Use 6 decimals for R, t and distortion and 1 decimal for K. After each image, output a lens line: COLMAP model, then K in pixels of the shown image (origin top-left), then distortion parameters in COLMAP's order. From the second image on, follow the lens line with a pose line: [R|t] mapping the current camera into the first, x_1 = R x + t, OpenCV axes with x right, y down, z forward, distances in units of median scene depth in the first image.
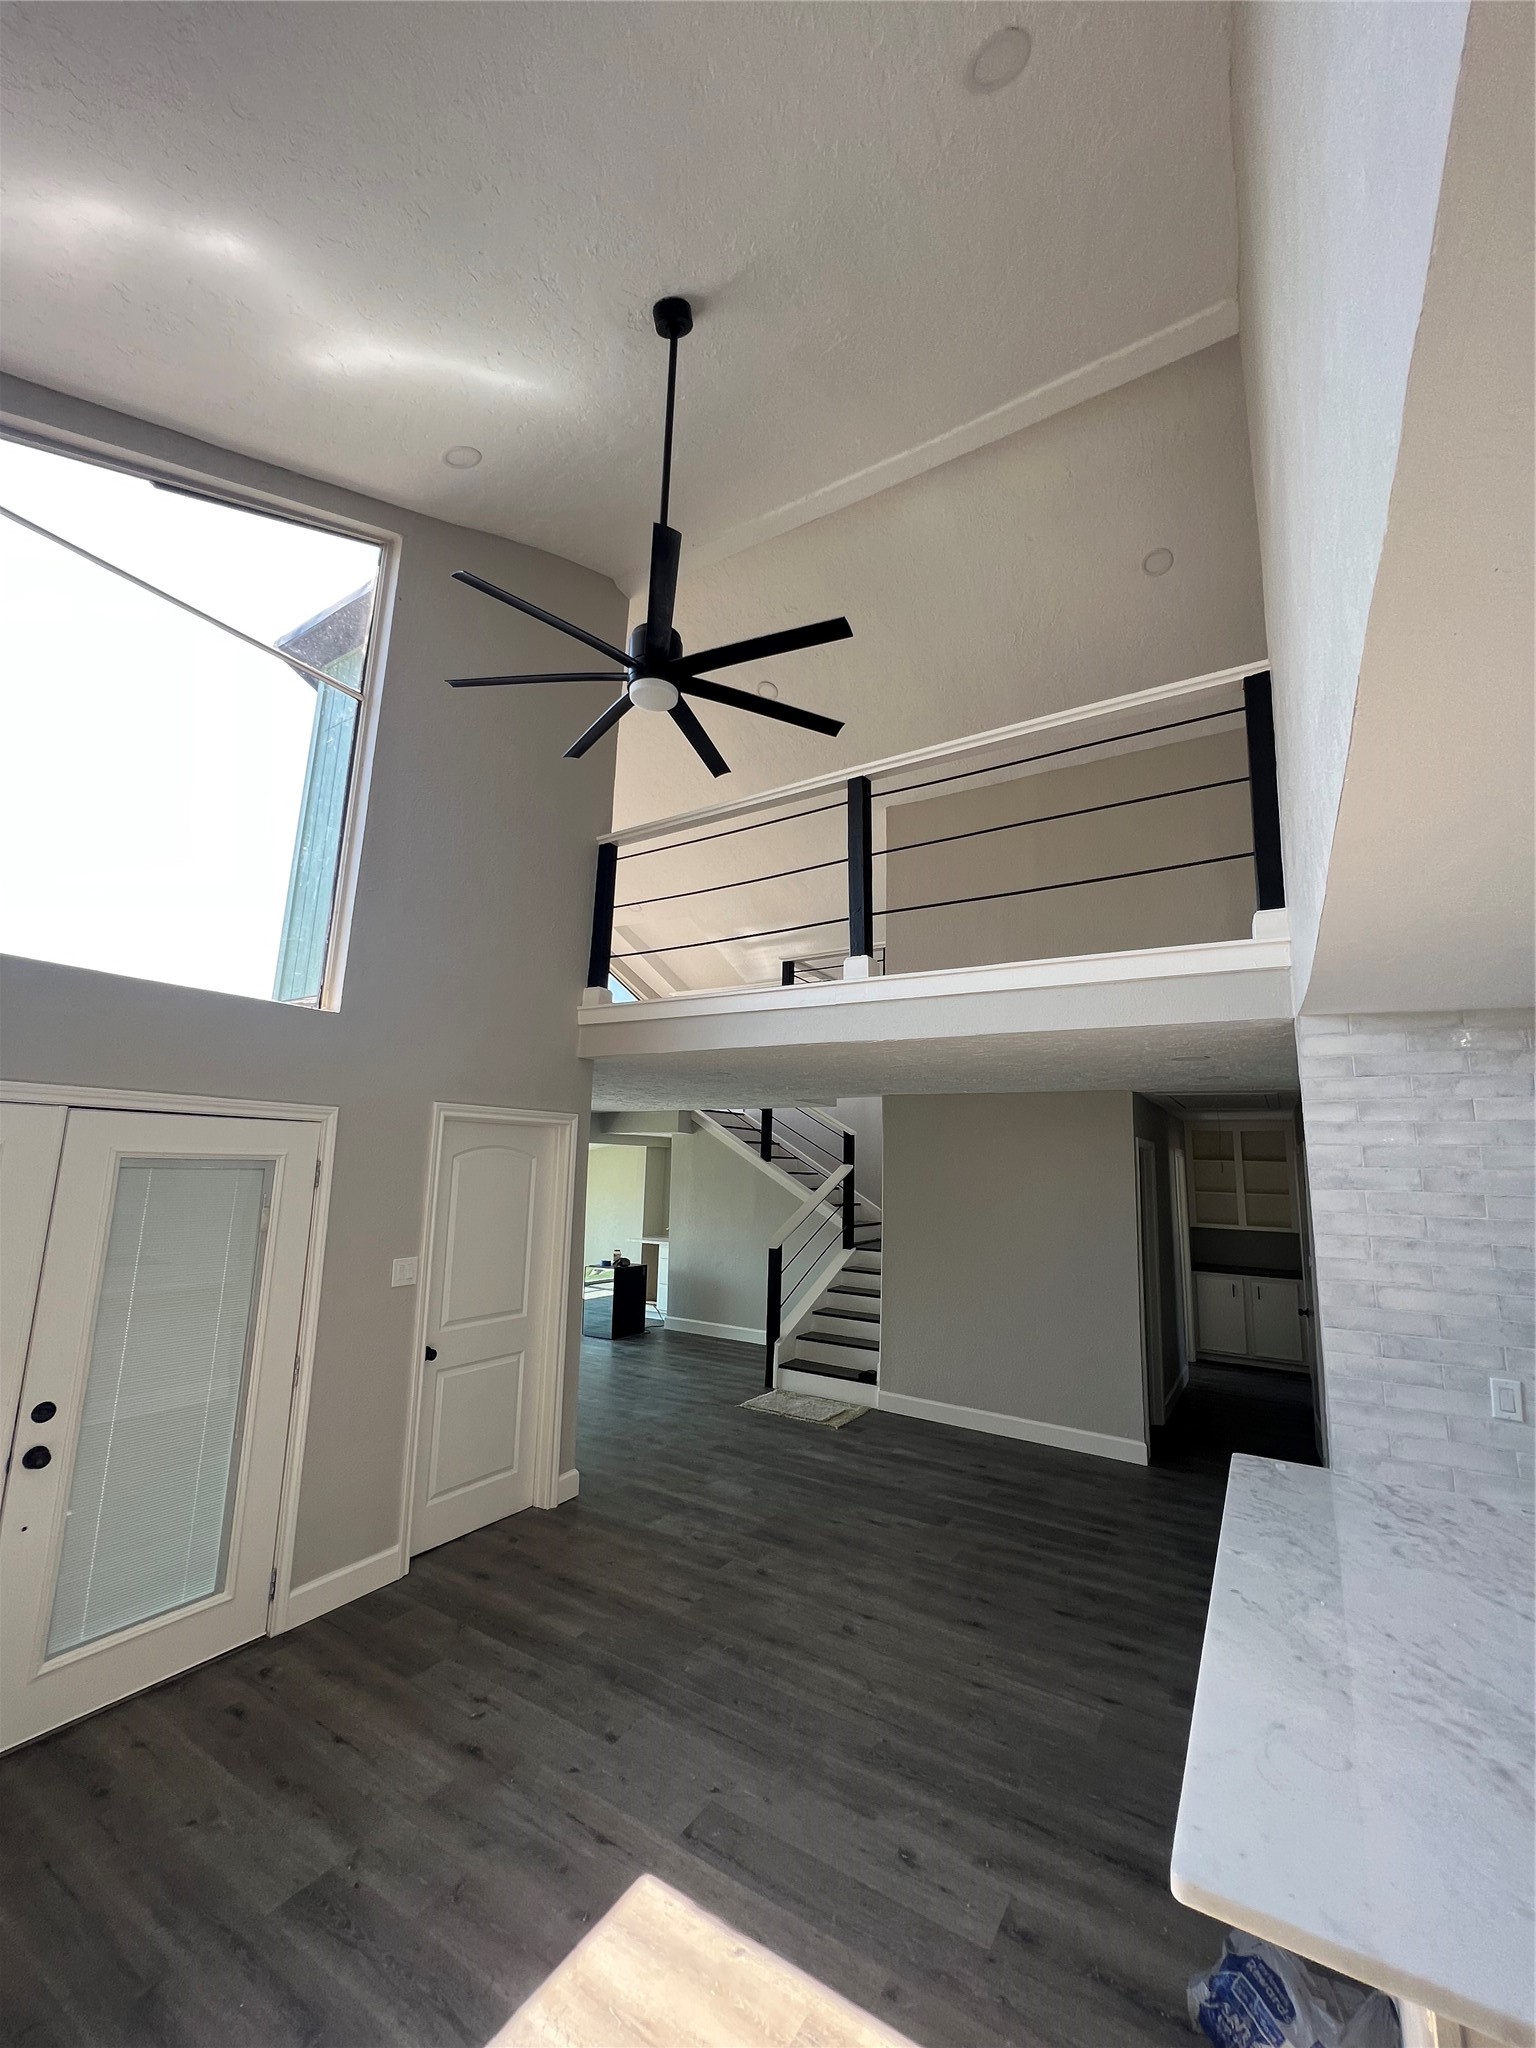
lens RADIAL K [[821.9, 0, 774.2], [0, 821.9, 1025.2], [0, 0, 1]] dist [-0.004696, 0.001367]
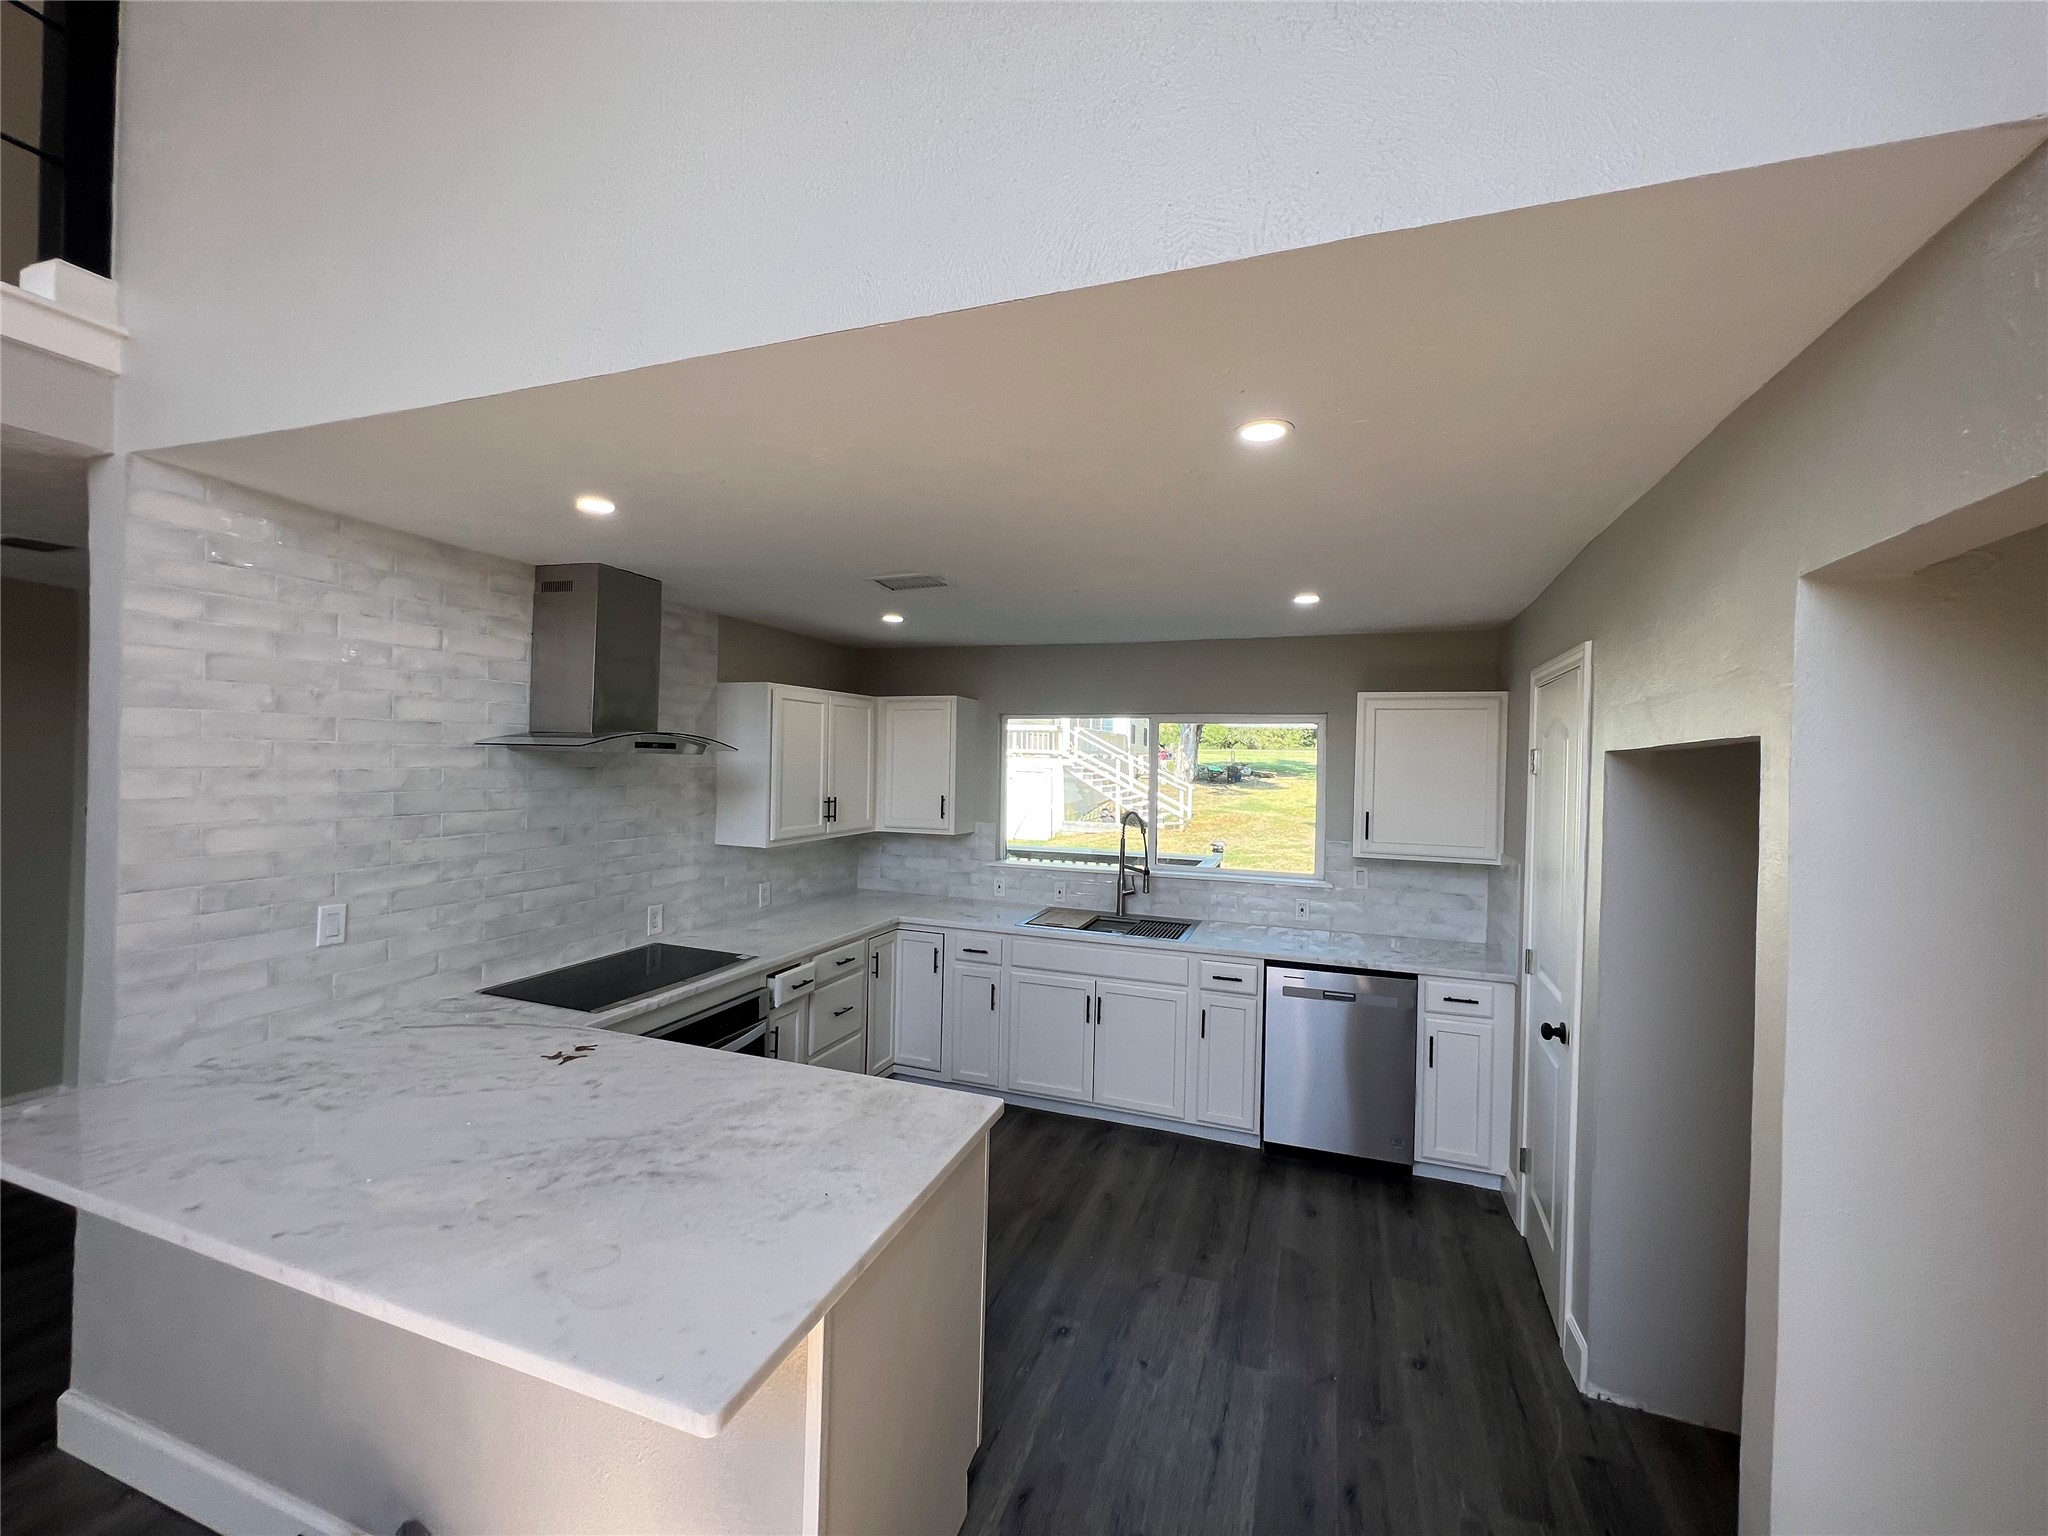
lens RADIAL K [[821.9, 0, 1023.6], [0, 821.9, 764.8], [0, 0, 1]] dist [-0.004696, 0.001367]
pose [[-0.209084, -0.040830, 0.977045, -0.204922], [-0.195952, 0.980613, -0.000953, 0.107353], [-0.958064, -0.191653, -0.213031, 0.438993]]
